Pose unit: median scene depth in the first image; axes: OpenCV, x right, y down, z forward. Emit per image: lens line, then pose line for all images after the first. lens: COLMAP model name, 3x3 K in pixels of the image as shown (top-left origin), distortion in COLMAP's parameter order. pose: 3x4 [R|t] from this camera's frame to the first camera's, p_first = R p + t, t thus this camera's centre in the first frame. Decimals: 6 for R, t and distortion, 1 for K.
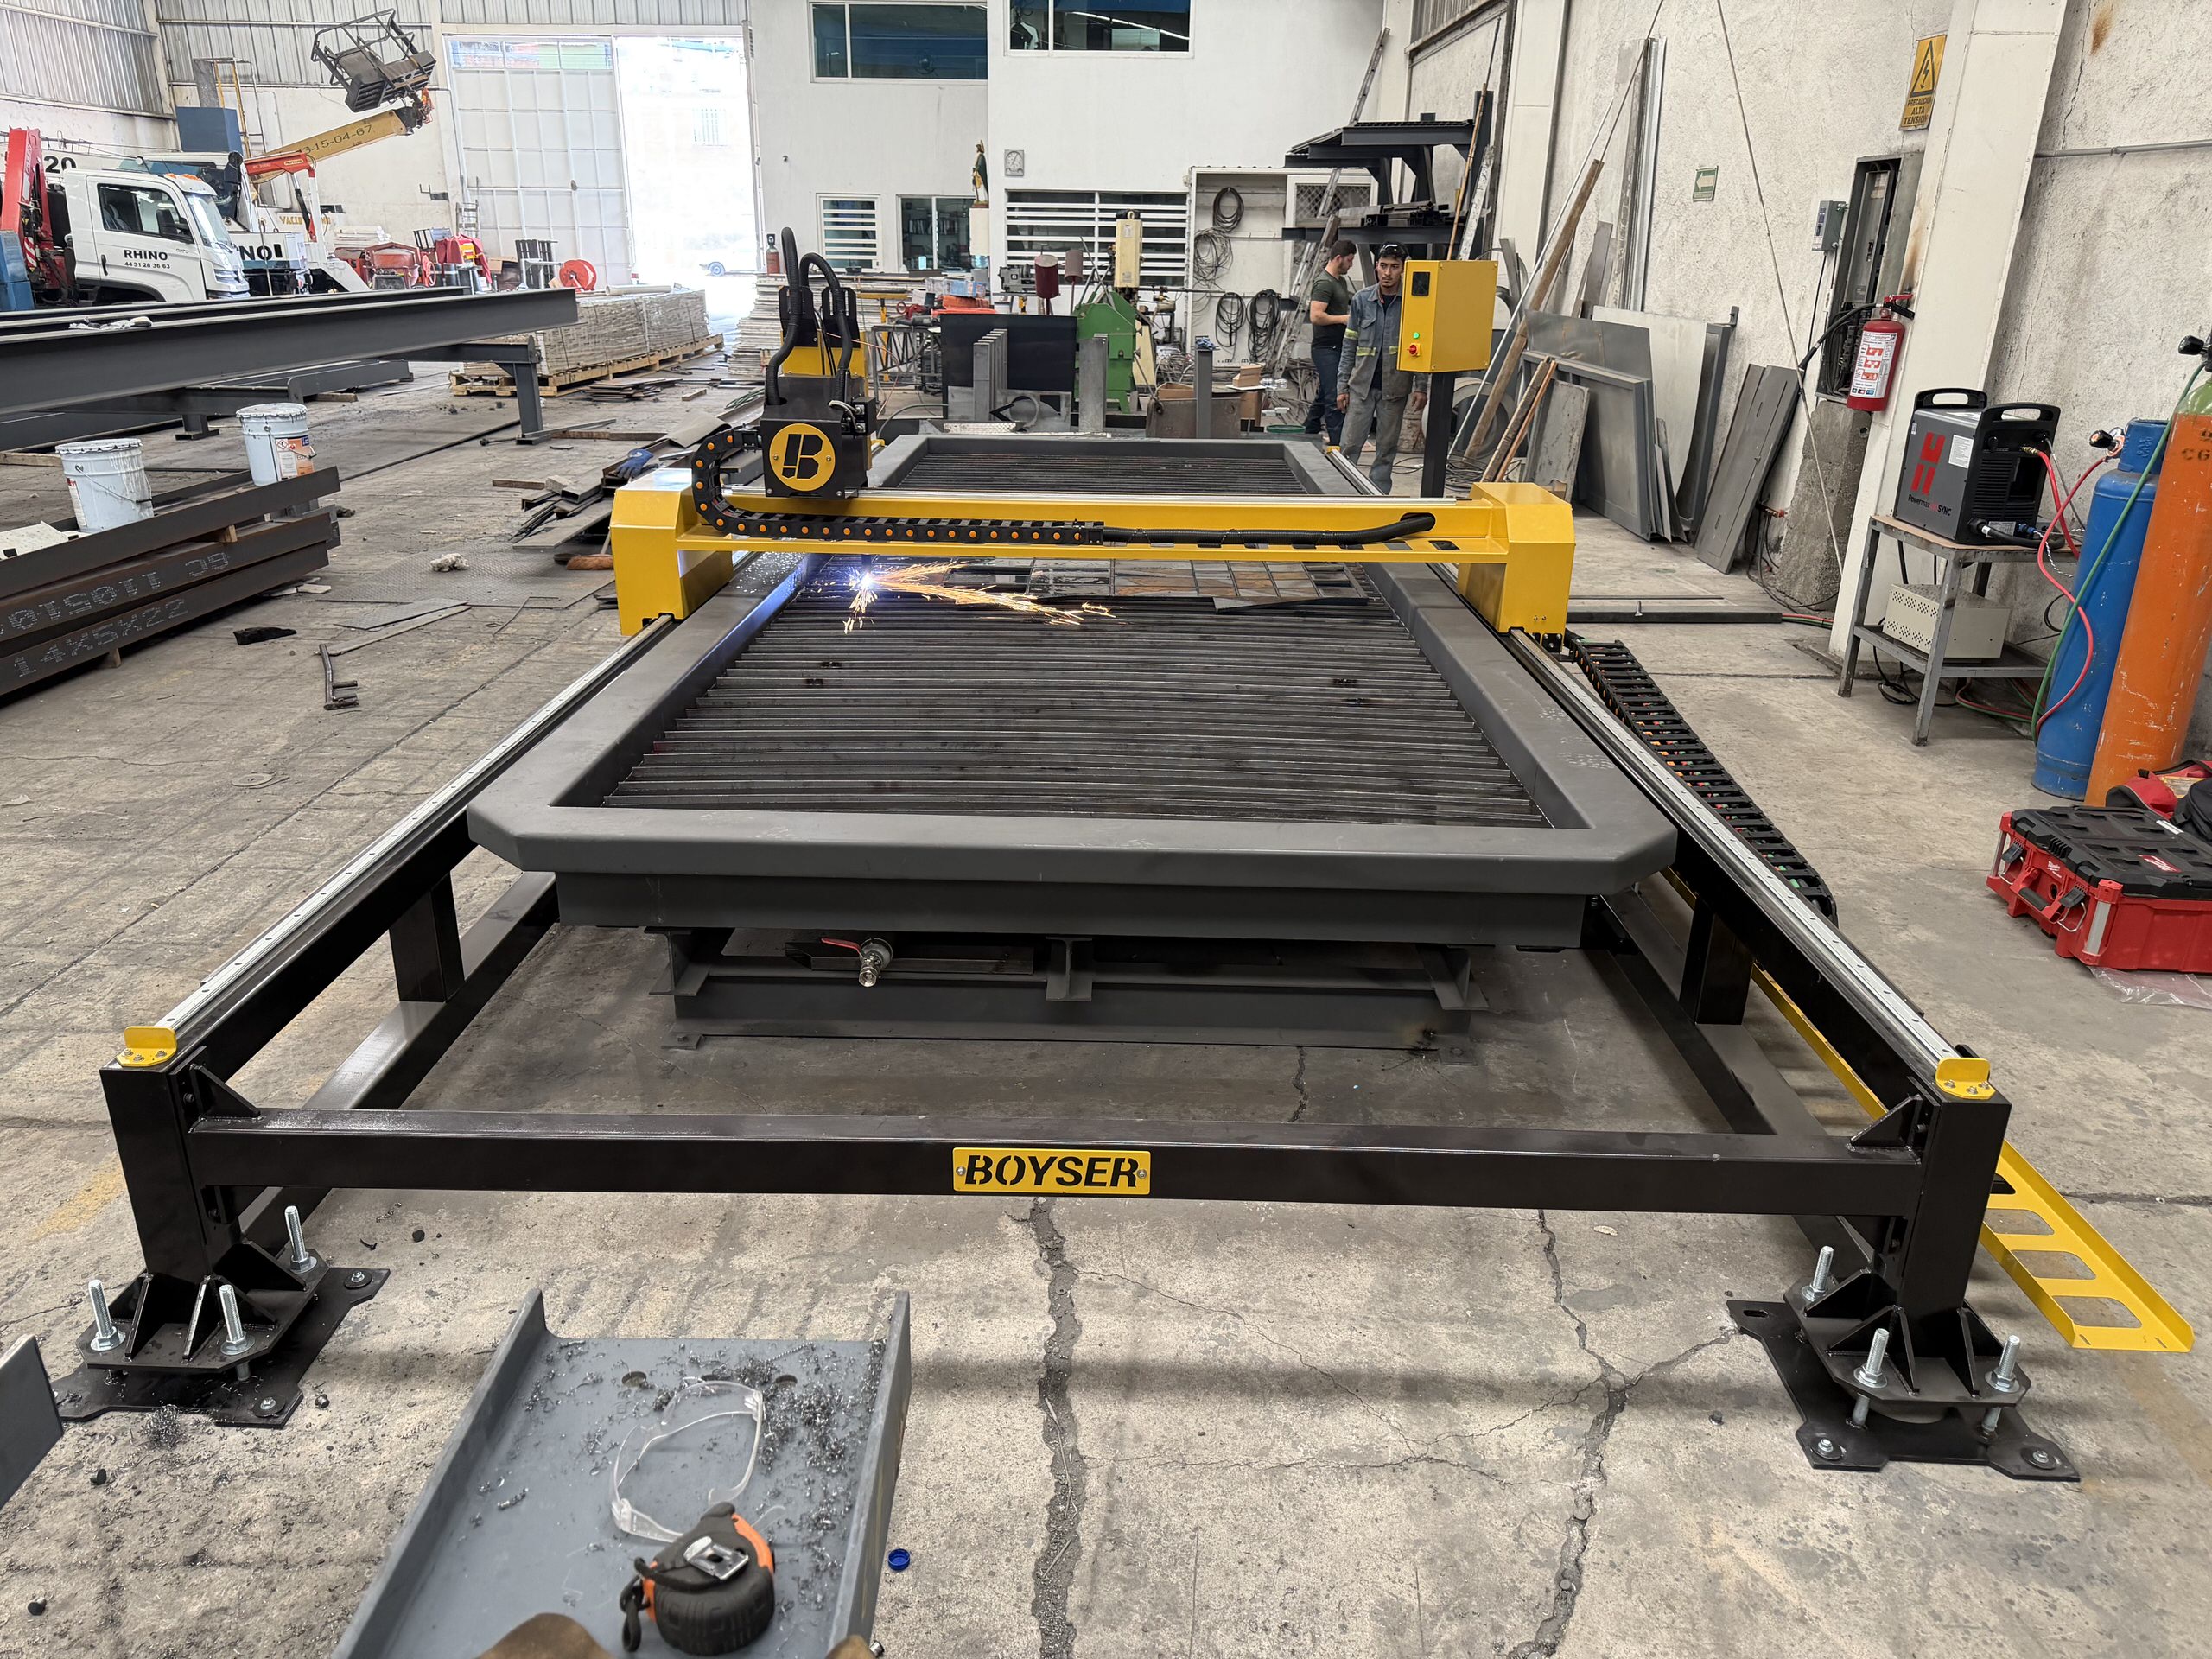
lens RADIAL K [[1609.0, 0, 1106.3], [0, 1609.0, 868.1], [0, 0, 1]] dist [0.039721, -0.049343]
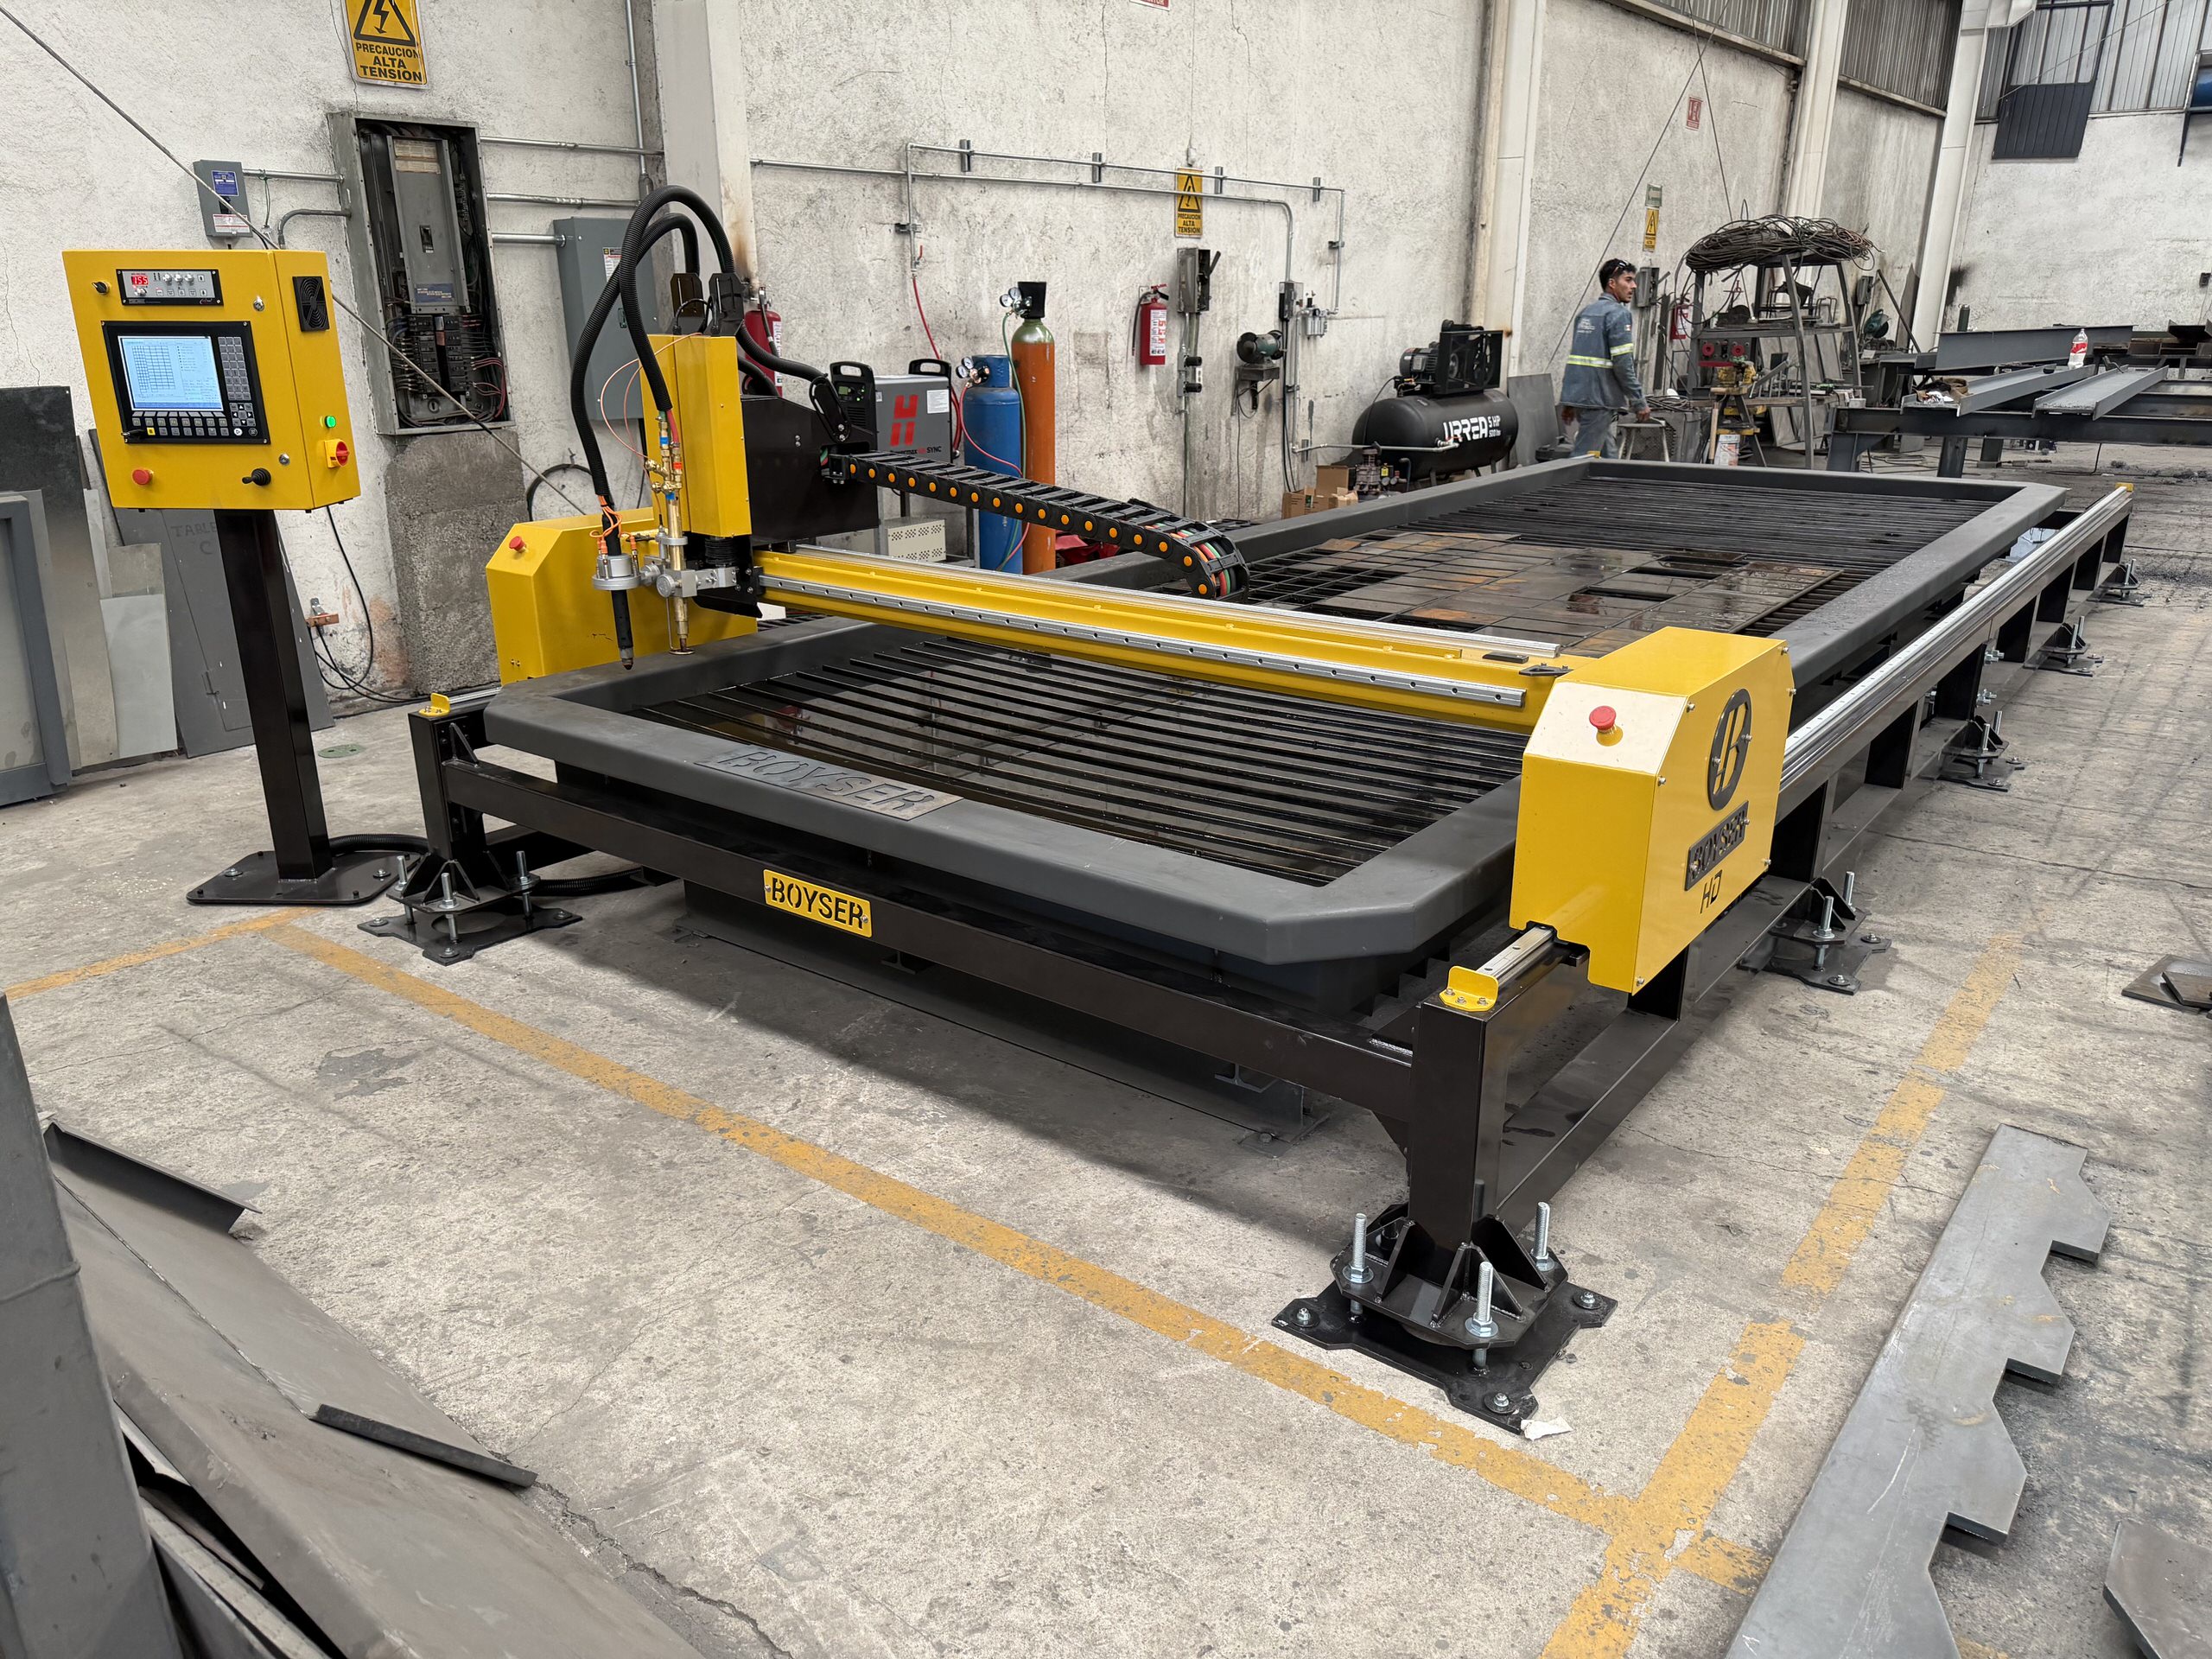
lens RADIAL K [[1584.4, 0, 1106.0], [0, 1584.4, 829.5], [0, 0, 1]] dist [0.066063, -0.101646]
pose [[-0.792050, -0.208382, 0.573789, -0.386264], [0.211333, 0.788214, 0.577976, -0.681446], [-0.572709, 0.579046, -0.580267, 1.821406]]
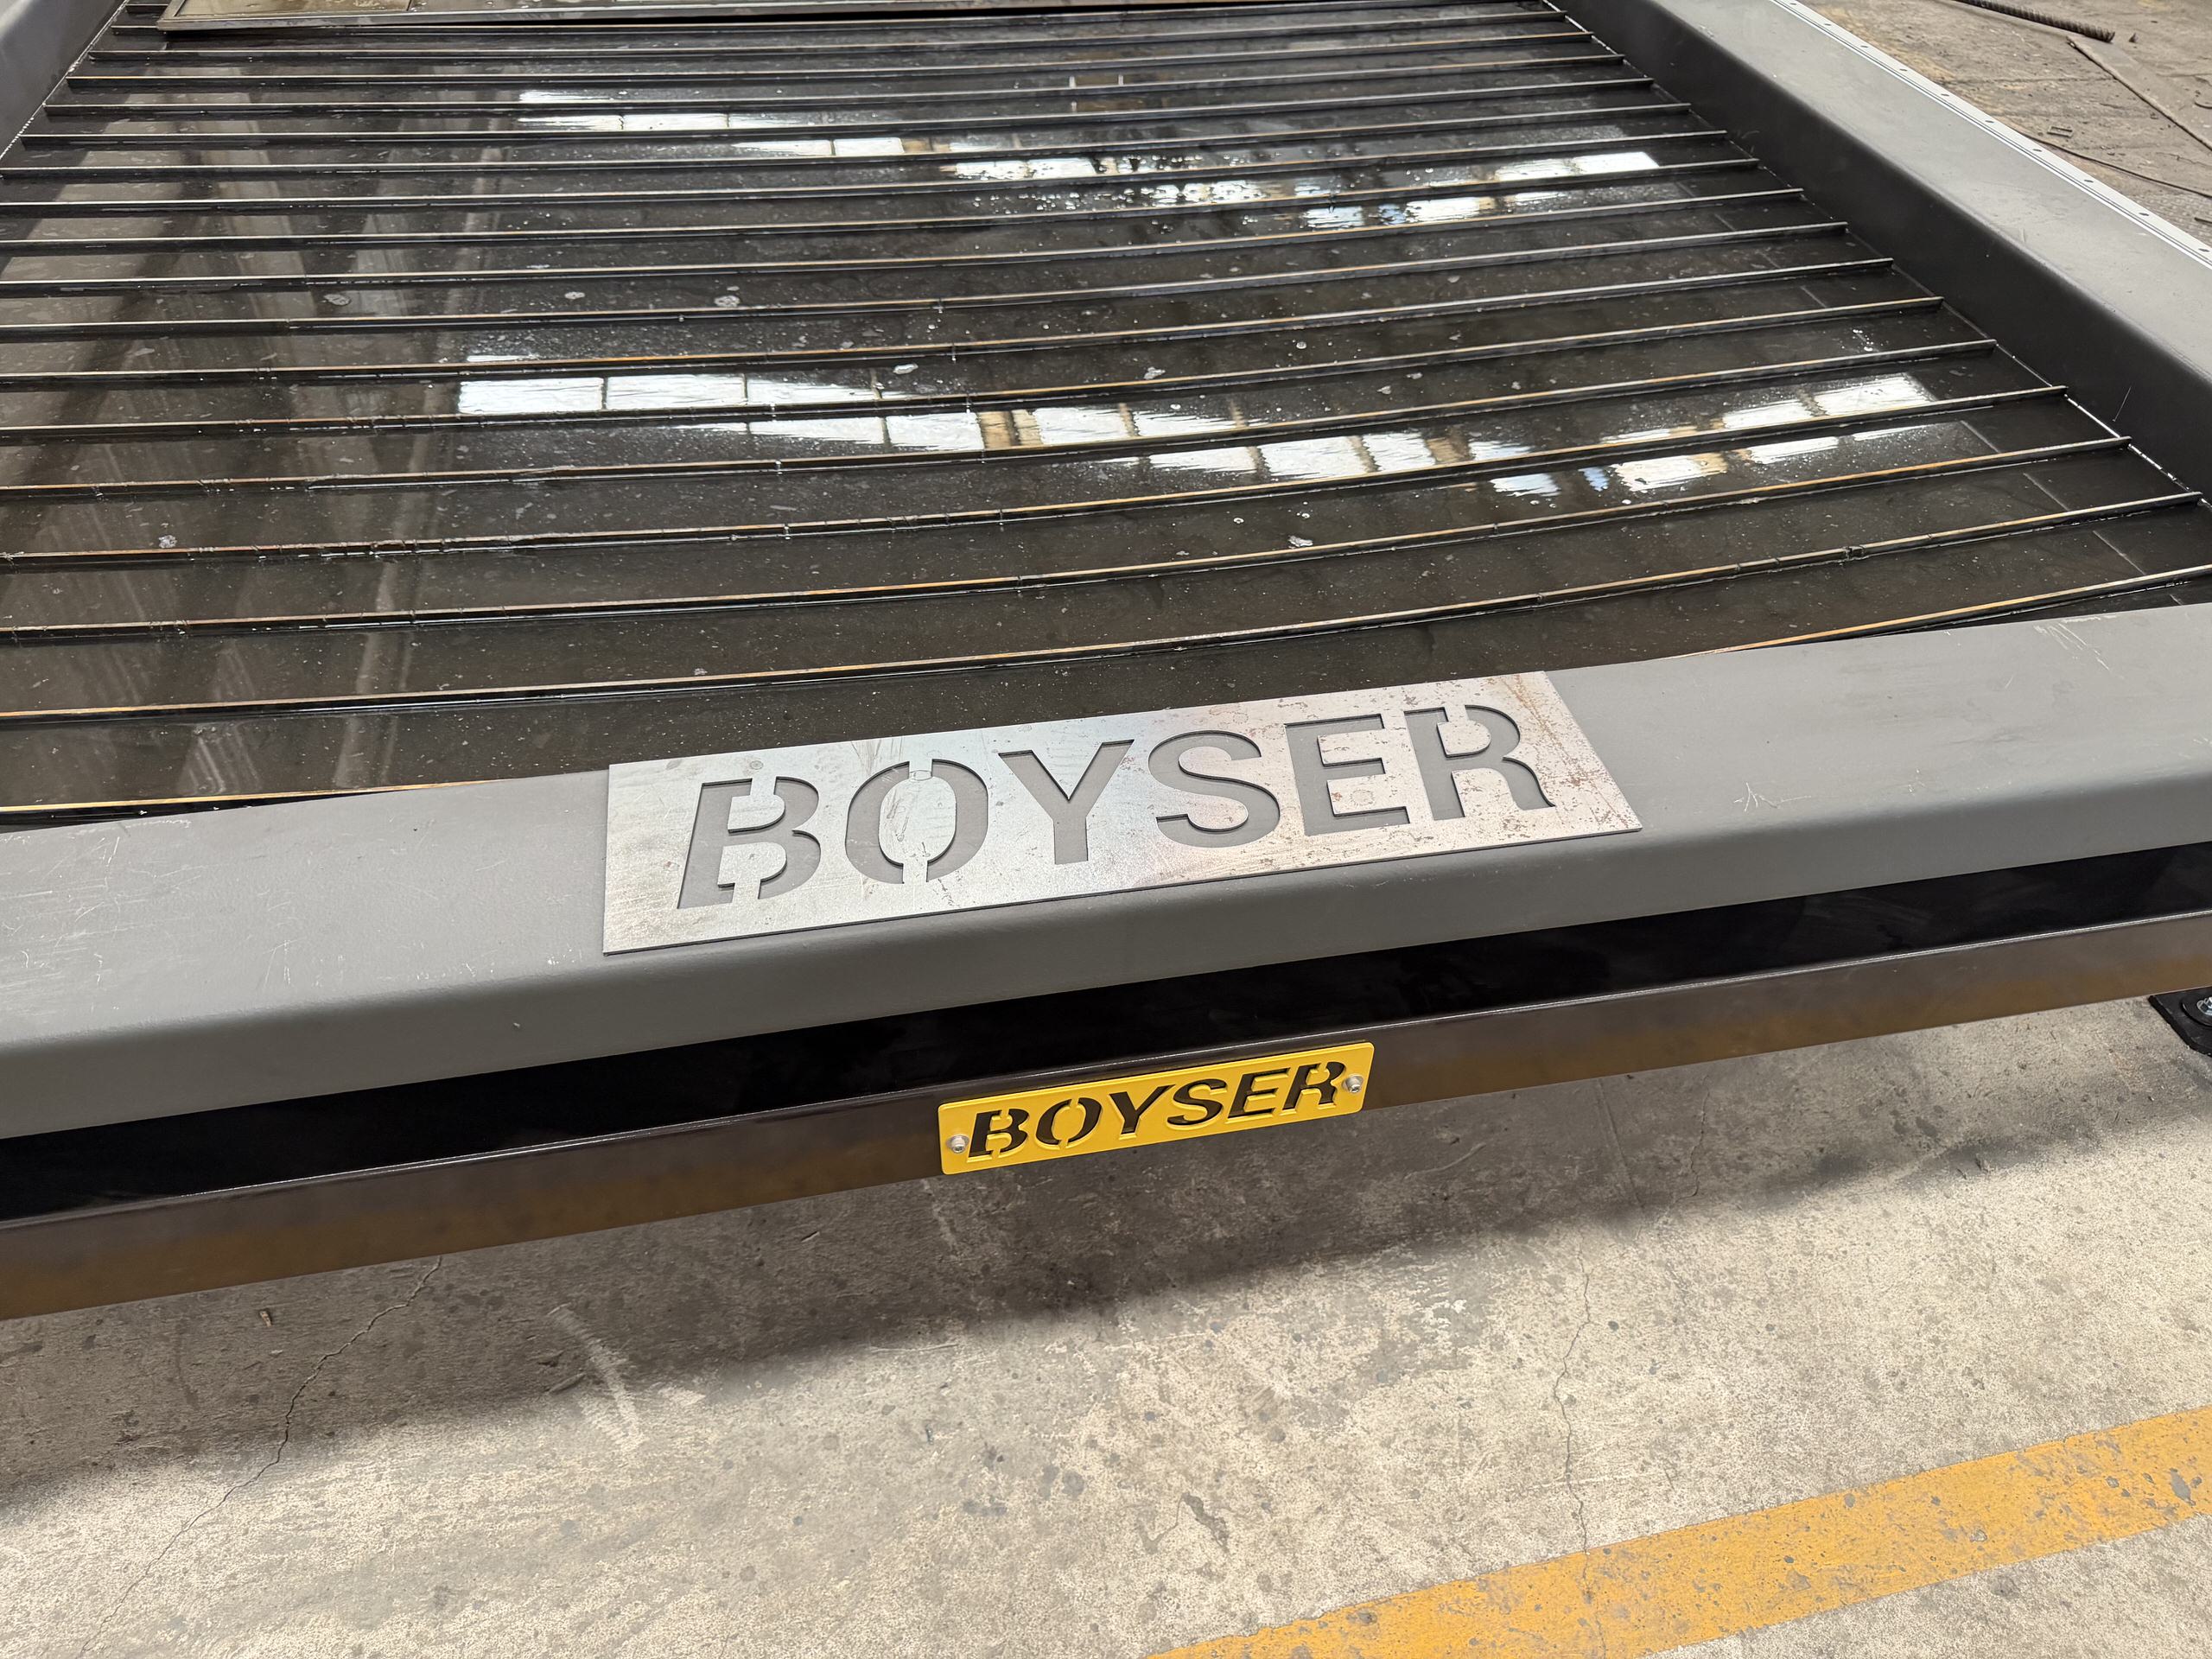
lens RADIAL K [[1584.4, 0, 1106.0], [0, 1584.4, 829.5], [0, 0, 1]] dist [0.066063, -0.101646]
pose [[-0.976924, 0.106143, -0.185348, 0.019084], [-0.119779, 0.446229, 0.886867, -0.556127], [0.176842, 0.888602, -0.423218, 1.635179]]
